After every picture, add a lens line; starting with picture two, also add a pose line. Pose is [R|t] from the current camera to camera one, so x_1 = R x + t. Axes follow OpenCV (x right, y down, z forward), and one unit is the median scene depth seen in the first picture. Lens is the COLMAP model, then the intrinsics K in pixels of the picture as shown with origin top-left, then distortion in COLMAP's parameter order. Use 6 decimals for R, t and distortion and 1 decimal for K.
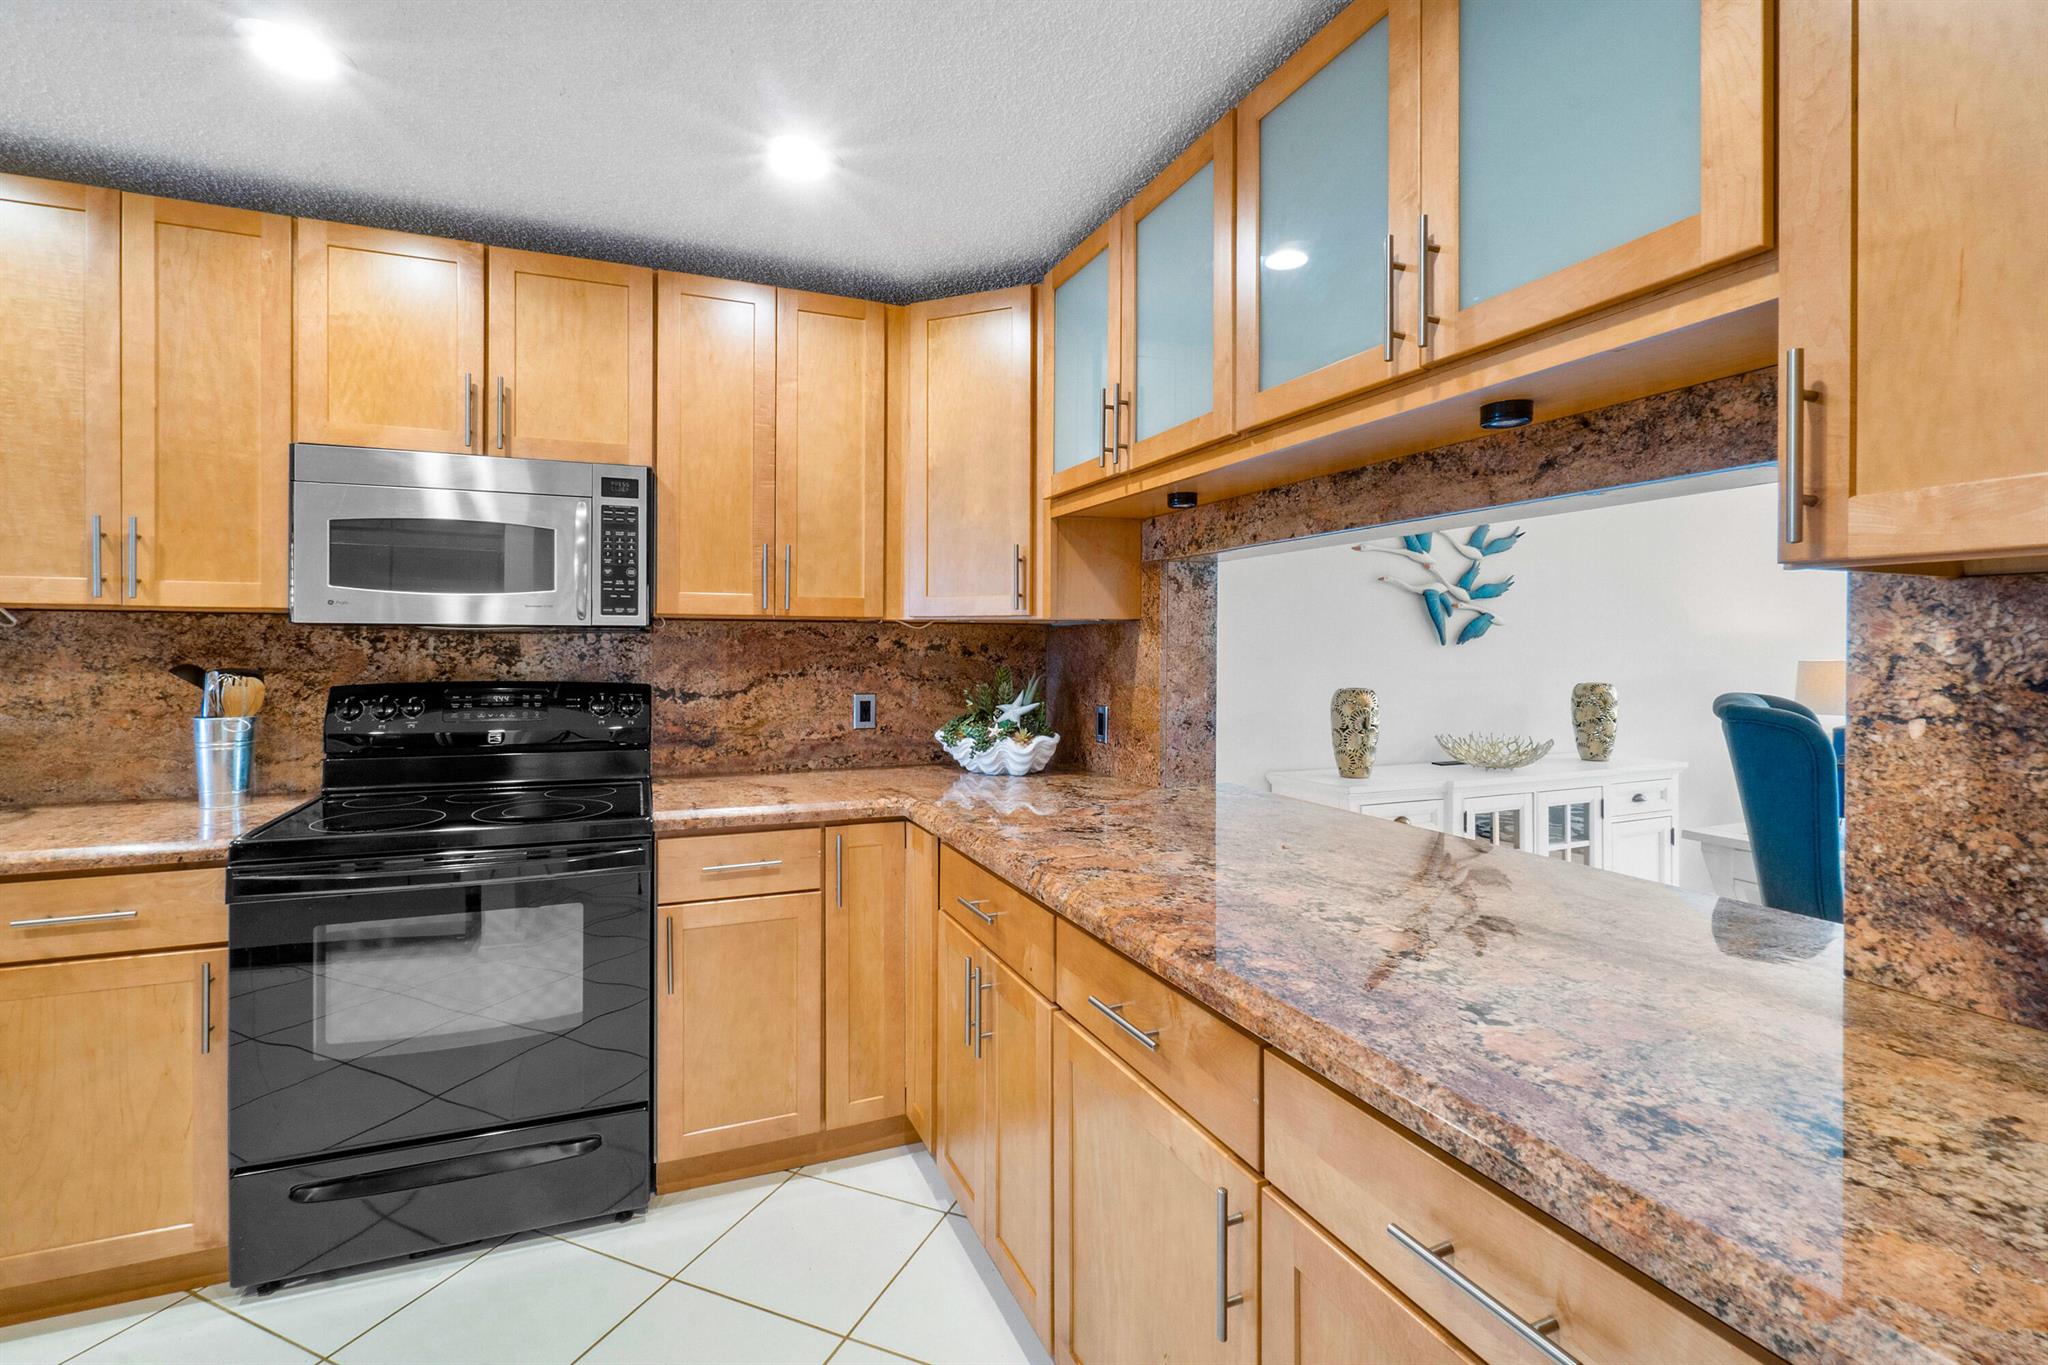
lens RADIAL K [[927.7, 0, 1026.4], [0, 927.7, 645.1], [0, 0, 1]] dist [0.010316, 0.000562]
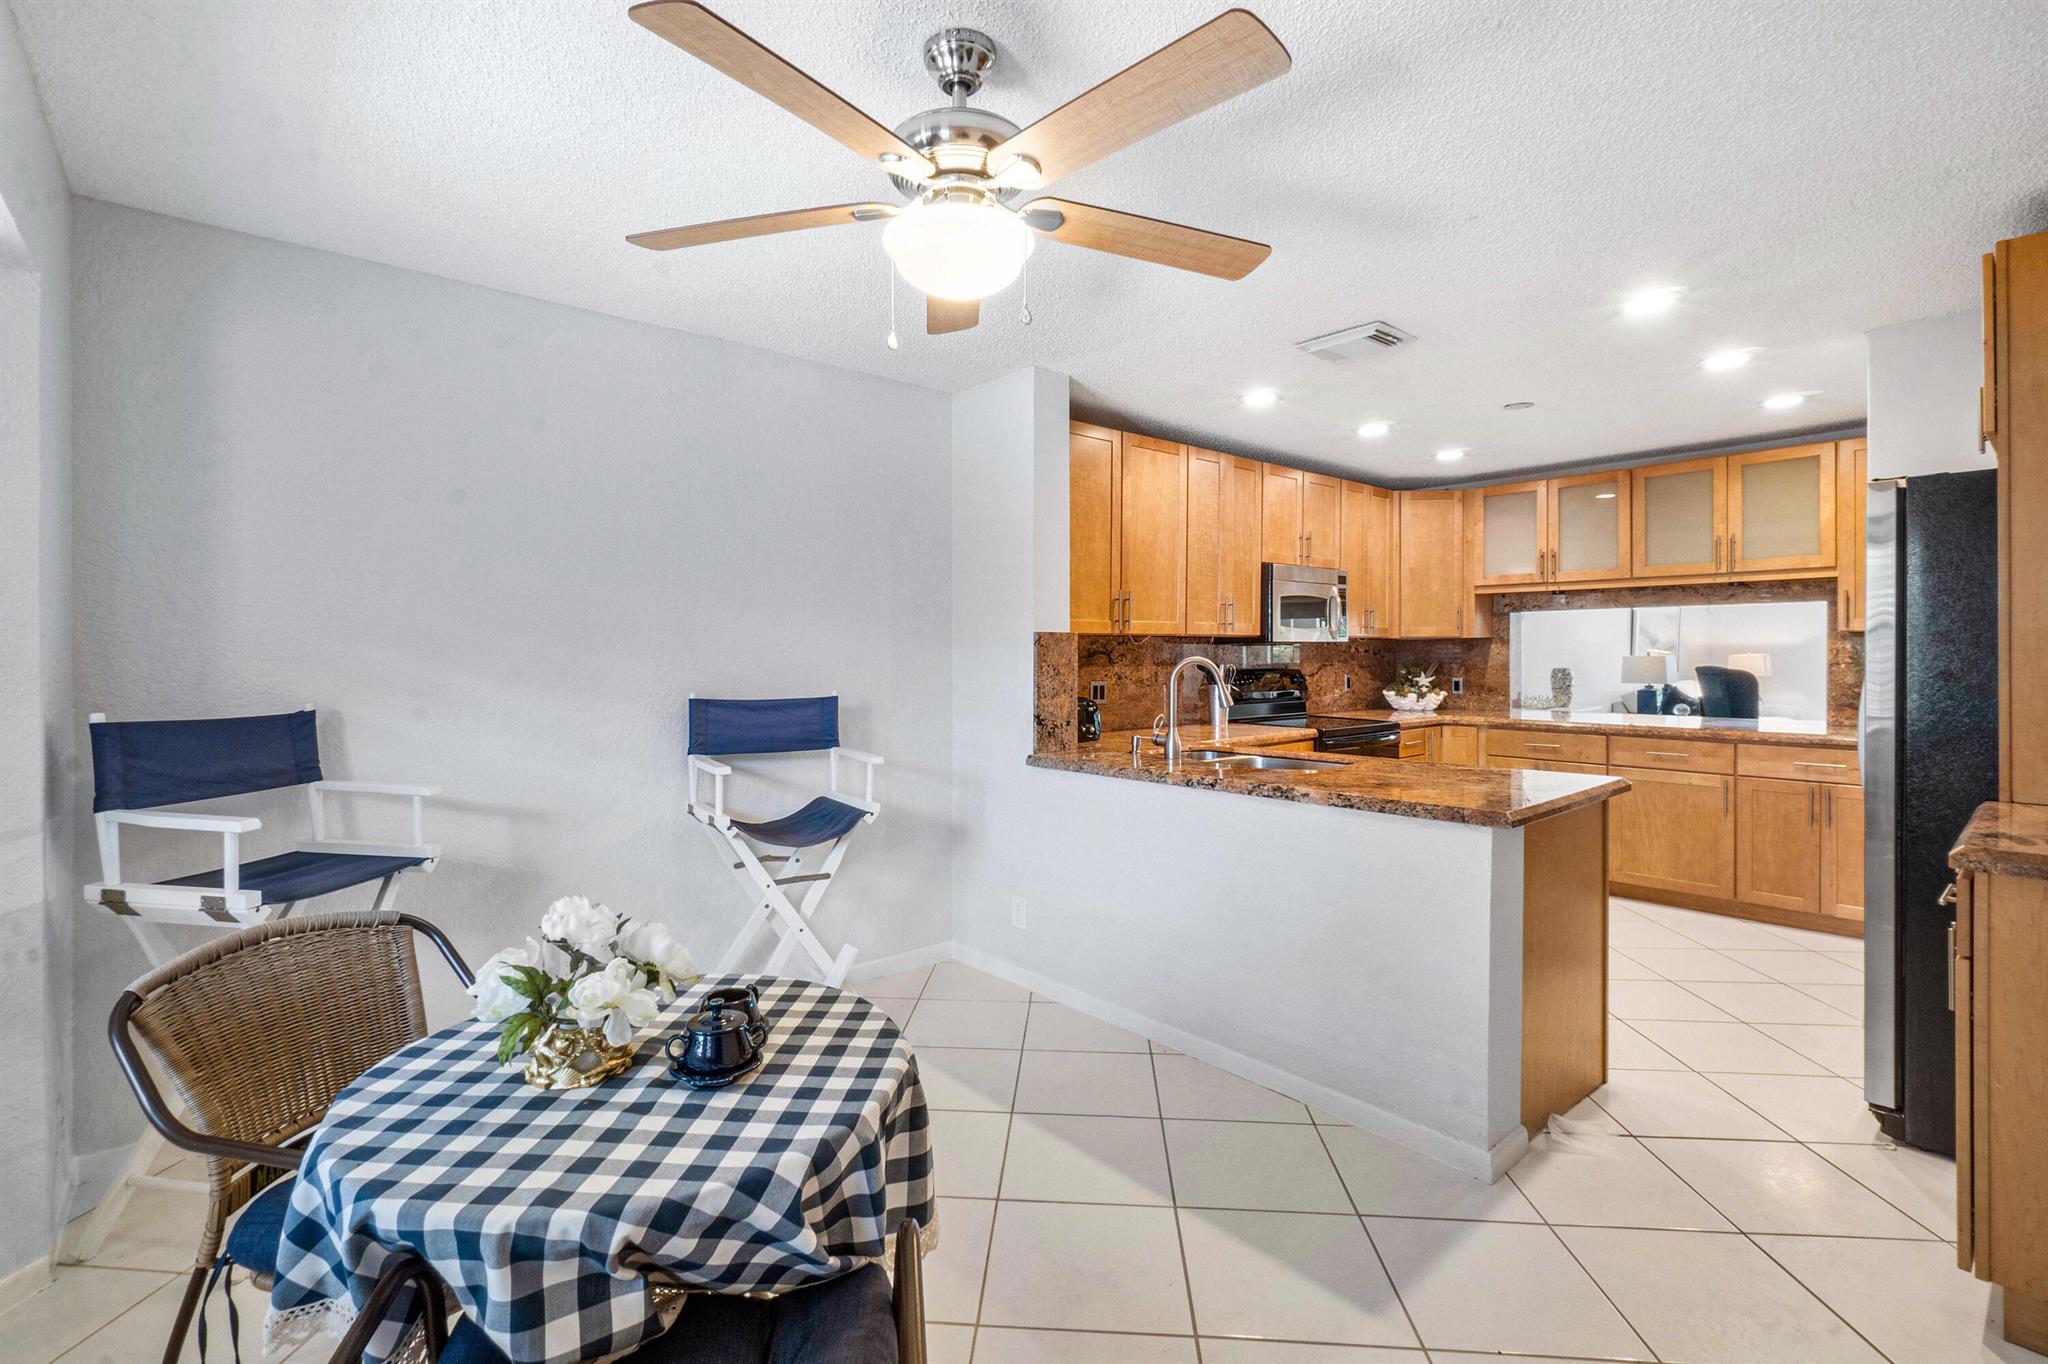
lens RADIAL K [[896.6, 0, 1023.2], [0, 896.6, 653.0], [0, 0, 1]] dist [-0.000093, 0.000010]
pose [[0.942535, -0.004015, 0.334082, -1.543862], [0.005080, 0.999984, -0.002315, 0.006484], [-0.334068, 0.003879, 0.942541, -0.635648]]
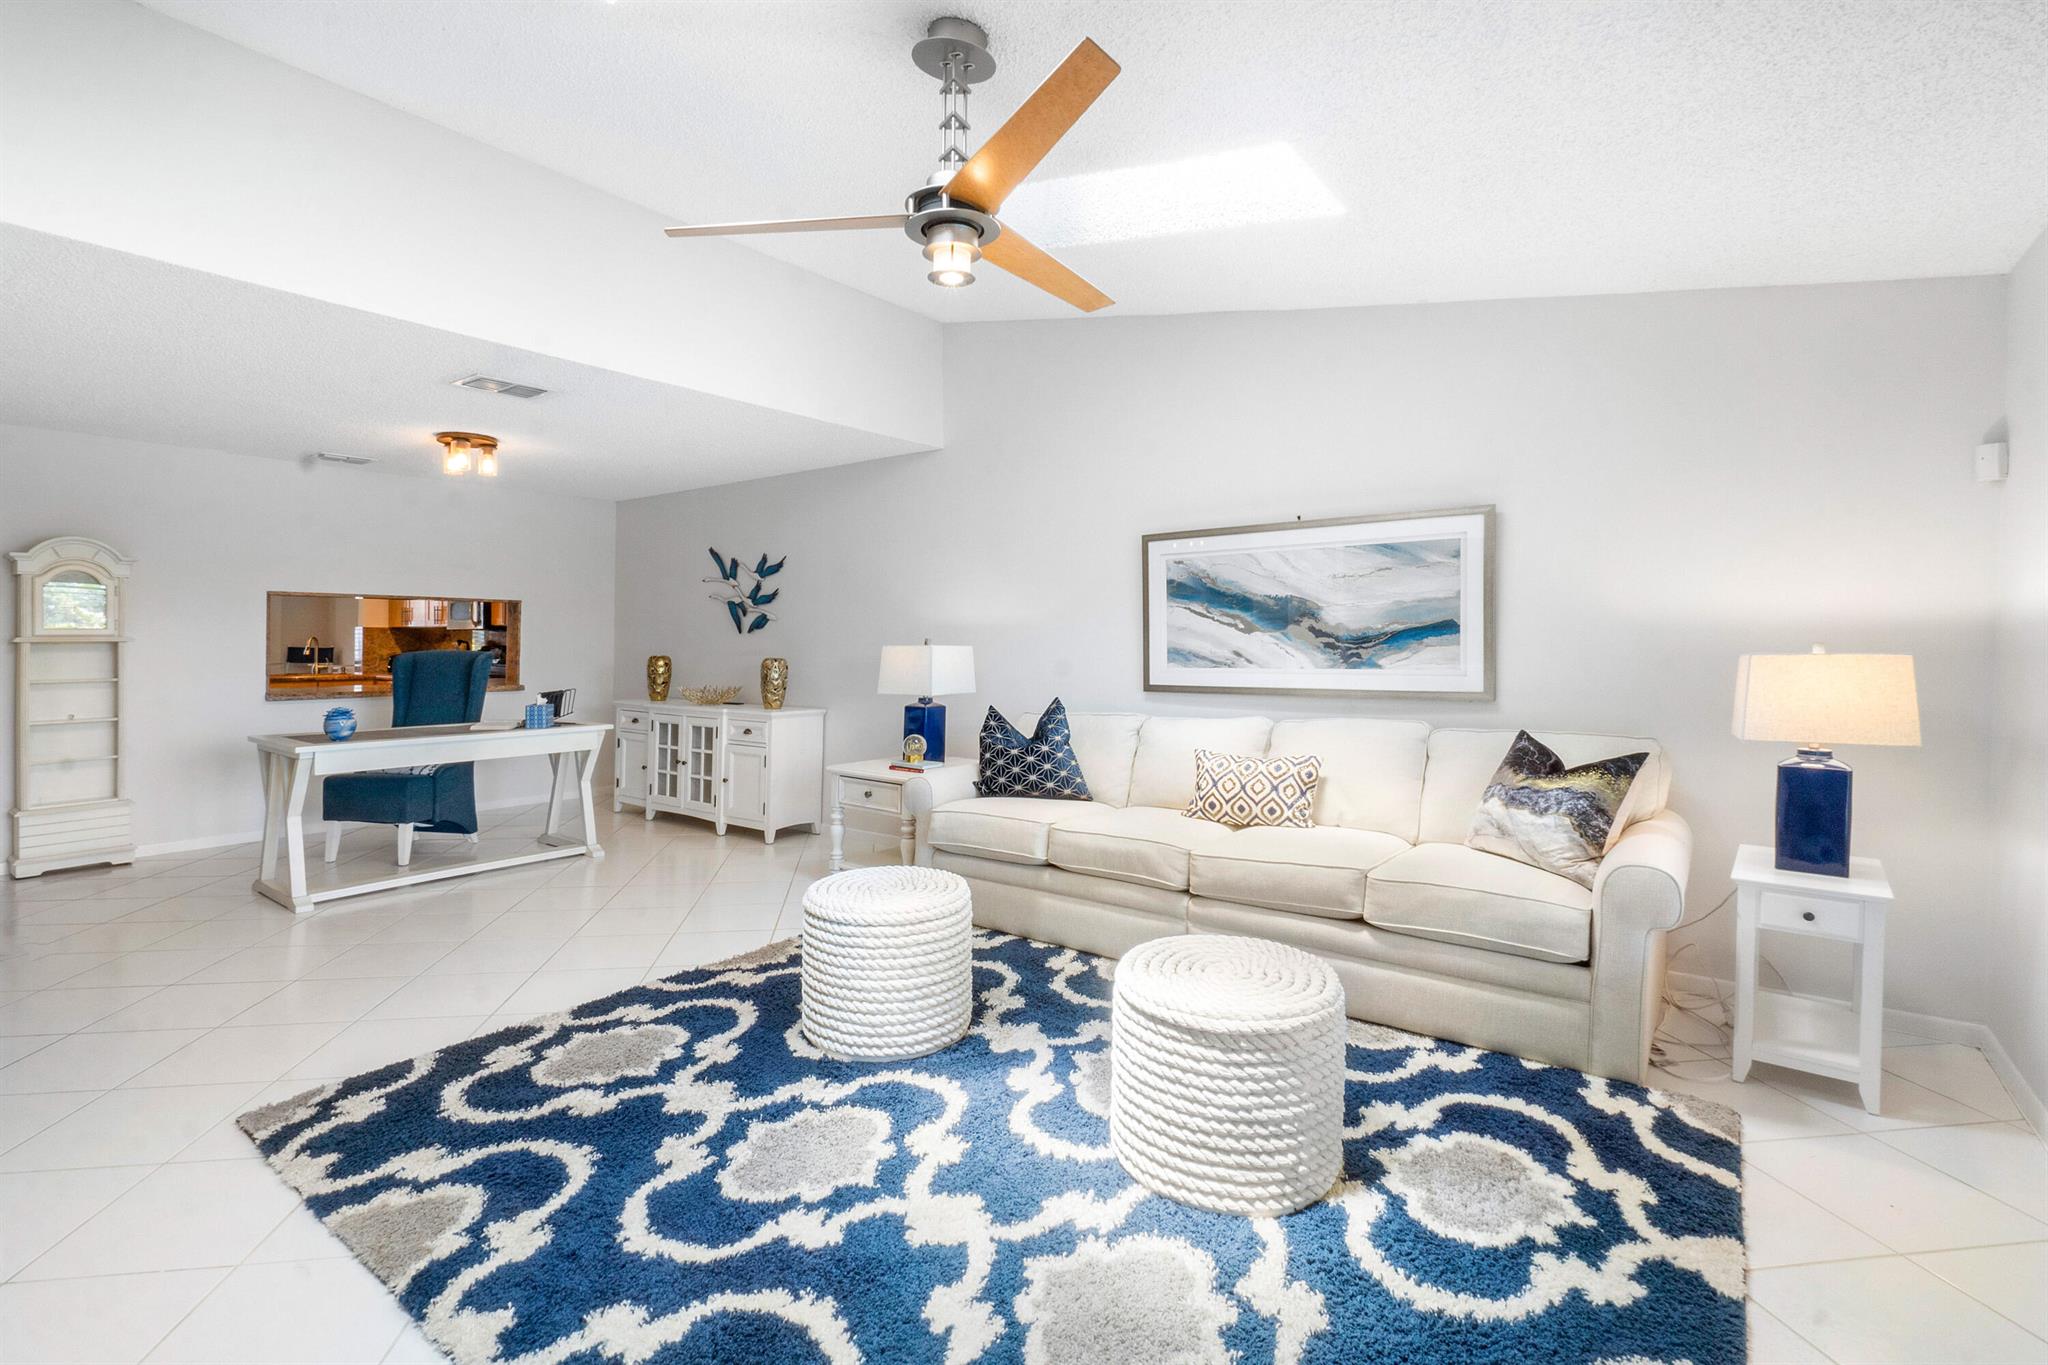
lens RADIAL K [[927.7, 0, 1026.4], [0, 927.7, 645.1], [0, 0, 1]] dist [0.010316, 0.000562]
pose [[0.521347, 0.005550, -0.853327, 3.307823], [-0.000614, 0.999981, 0.006129, 0.014971], [0.853344, -0.002672, 0.521341, 0.872138]]
